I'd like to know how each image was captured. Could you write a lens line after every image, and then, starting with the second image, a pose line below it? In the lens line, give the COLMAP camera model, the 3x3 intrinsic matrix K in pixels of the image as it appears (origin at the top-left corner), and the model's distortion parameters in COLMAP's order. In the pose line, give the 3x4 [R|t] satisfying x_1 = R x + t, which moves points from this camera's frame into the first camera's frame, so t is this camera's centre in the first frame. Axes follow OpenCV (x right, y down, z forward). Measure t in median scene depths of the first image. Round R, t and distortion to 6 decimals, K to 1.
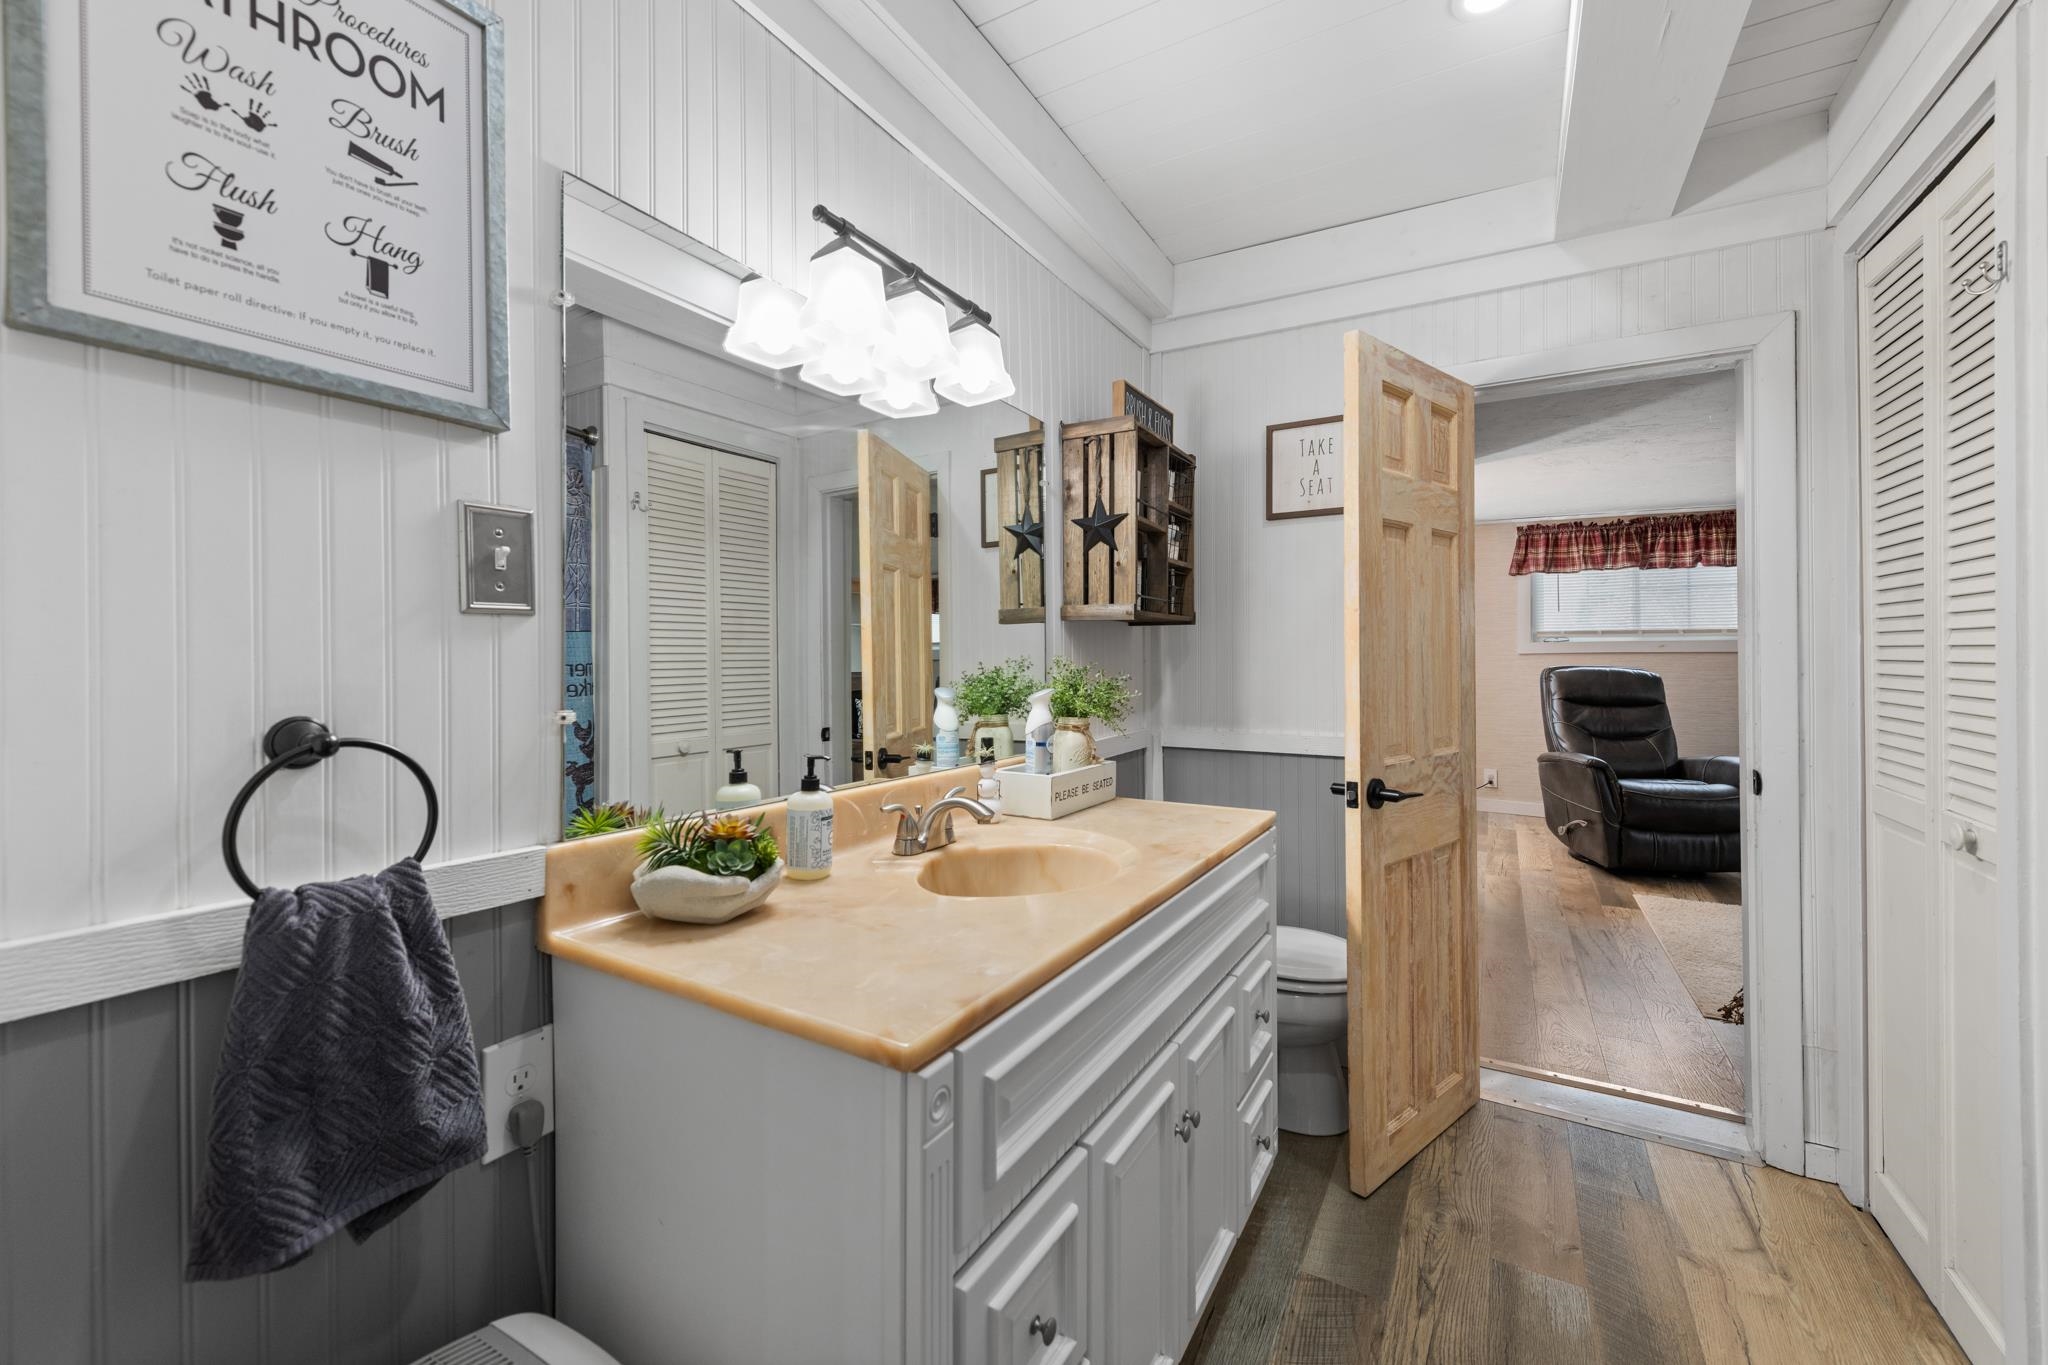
lens RADIAL K [[806.8, 0, 1035.4], [0, 806.8, 665.3], [0, 0, 1]] dist [0.011769, -0.002682]
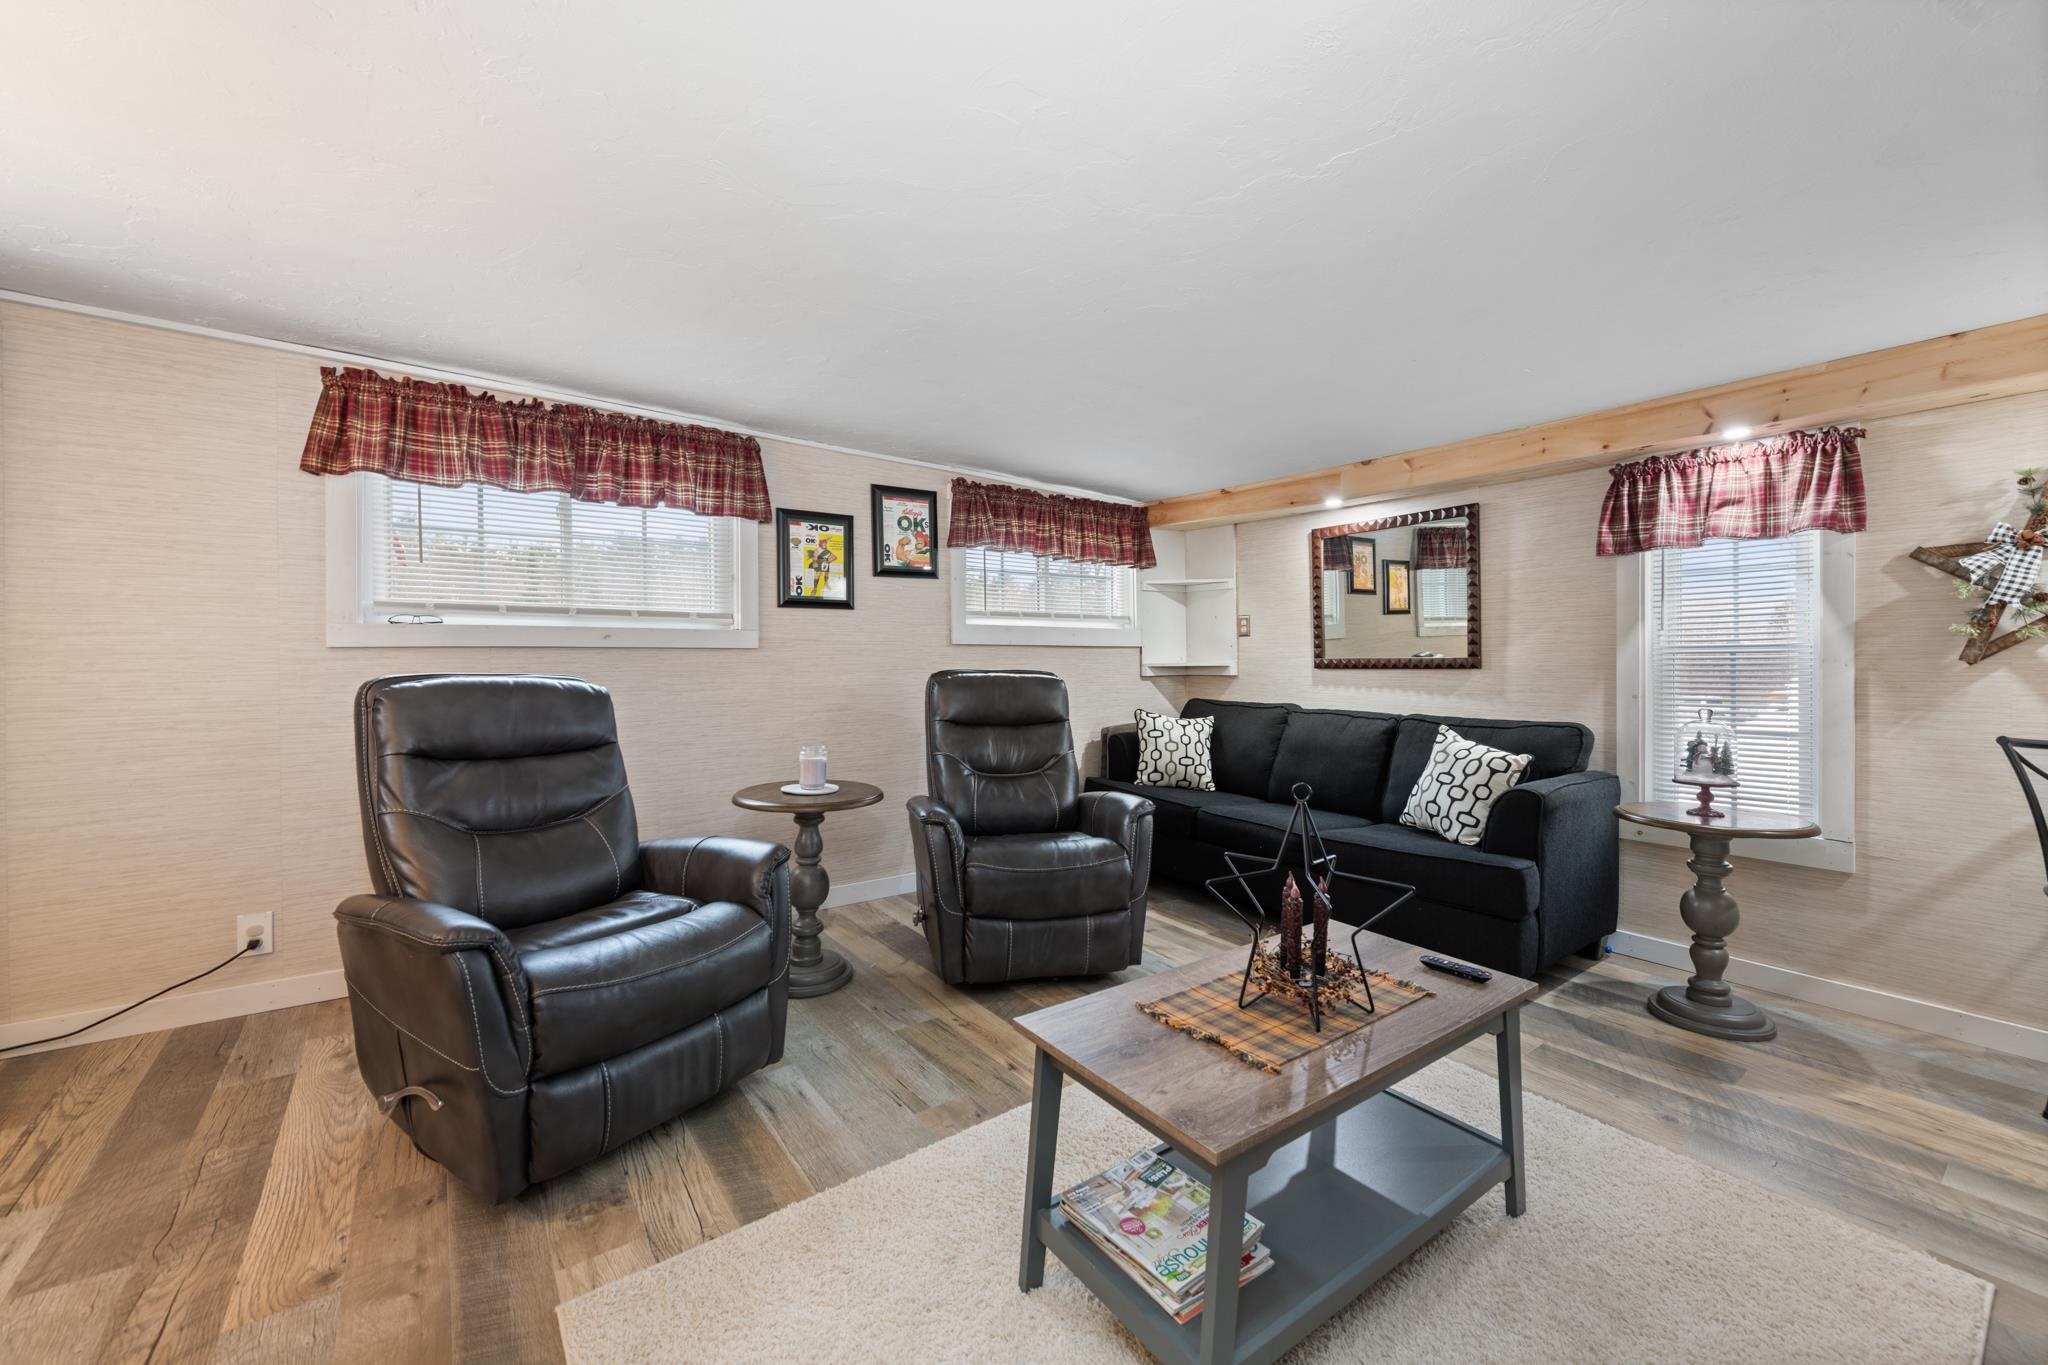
lens RADIAL K [[806.8, 0, 1035.9], [0, 806.8, 665.2], [0, 0, 1]] dist [0.011769, -0.002682]
pose [[0.402557, -0.006434, 0.915372, 0.366649], [0.001893, 0.999979, 0.006197, -0.005943], [-0.915393, -0.000762, 0.402561, 0.488375]]
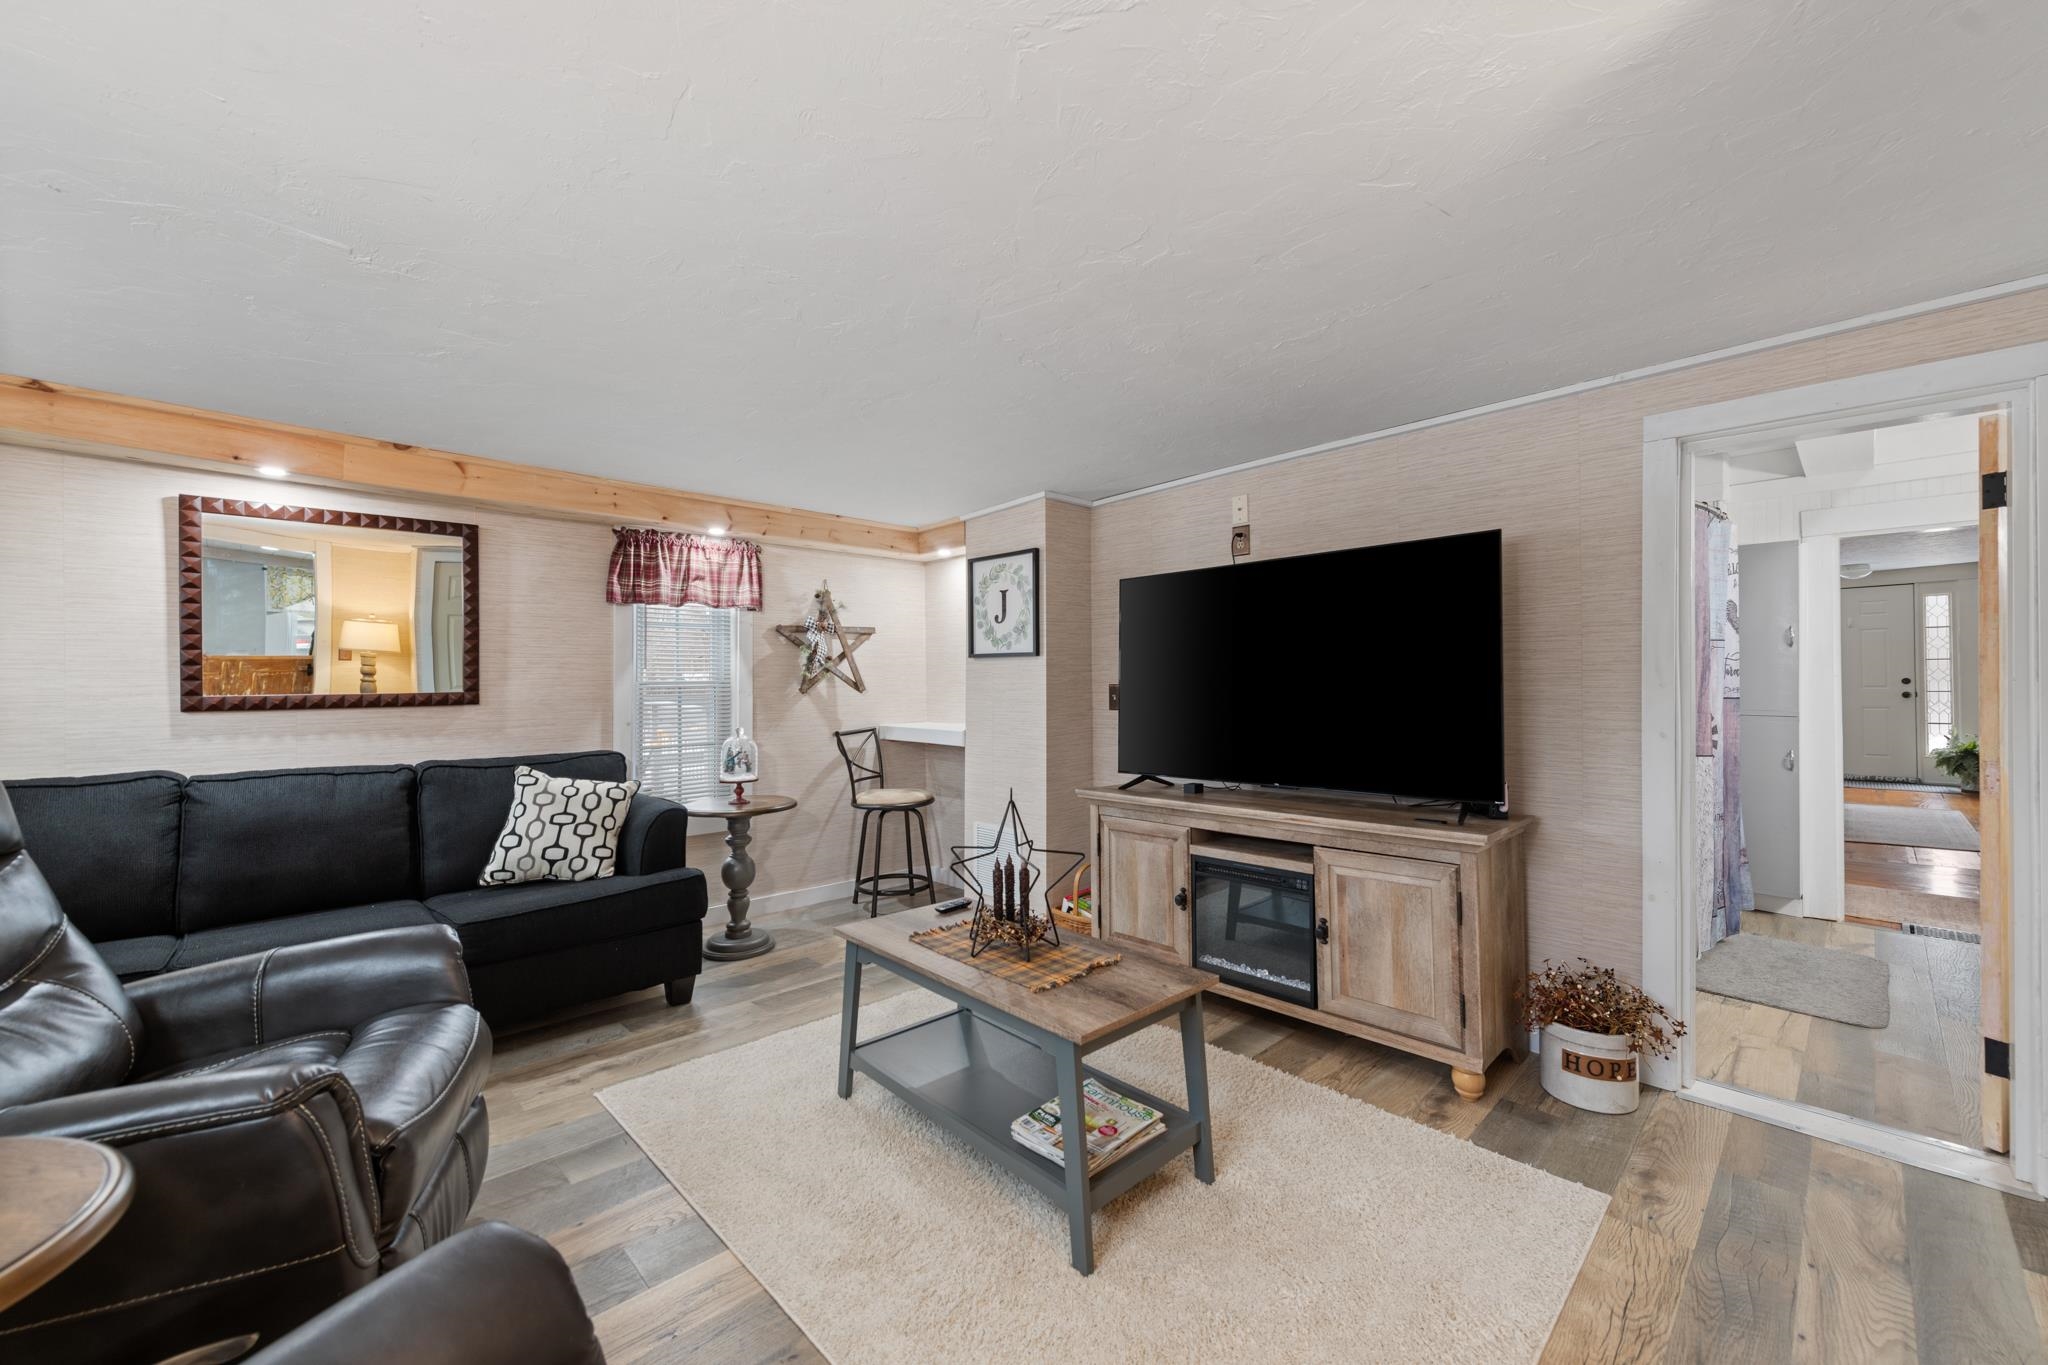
lens RADIAL K [[806.8, 0, 1024.5], [0, 806.8, 678.8], [0, 0, 1]] dist [0.011769, -0.002682]
pose [[-0.960892, 0.005674, 0.276864, 0.790674], [0.005268, 0.999984, -0.002208, -0.025029], [-0.276872, -0.000663, -0.960907, 1.423330]]
